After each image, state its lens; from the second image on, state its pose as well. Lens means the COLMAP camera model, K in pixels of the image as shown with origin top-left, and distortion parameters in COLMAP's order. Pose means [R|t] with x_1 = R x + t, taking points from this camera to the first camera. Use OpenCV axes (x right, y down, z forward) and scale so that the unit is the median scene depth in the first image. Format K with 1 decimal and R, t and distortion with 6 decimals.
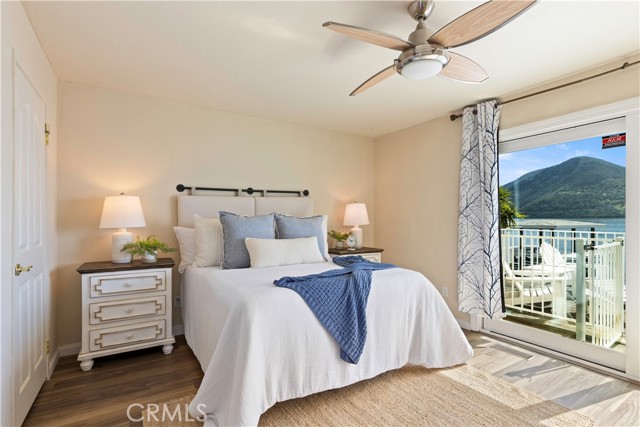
lens RADIAL K [[314.6, 0, 319.2], [0, 314.6, 220.2], [0, 0, 1]] dist [0.001085, 0.000270]
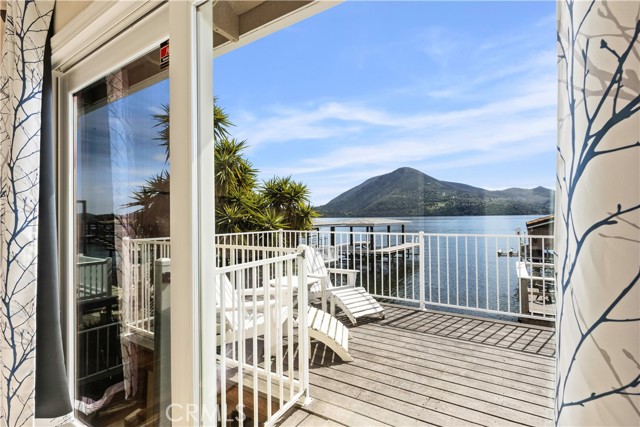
lens RADIAL K [[318.4, 0, 320.0], [0, 318.4, 213.5], [0, 0, 1]] dist [0.000017, -0.000060]
pose [[0.910014, -0.004067, 0.414558, 0.667445], [0.012719, 0.999755, -0.018112, -0.003146], [-0.414383, 0.021755, 0.909843, 0.343252]]
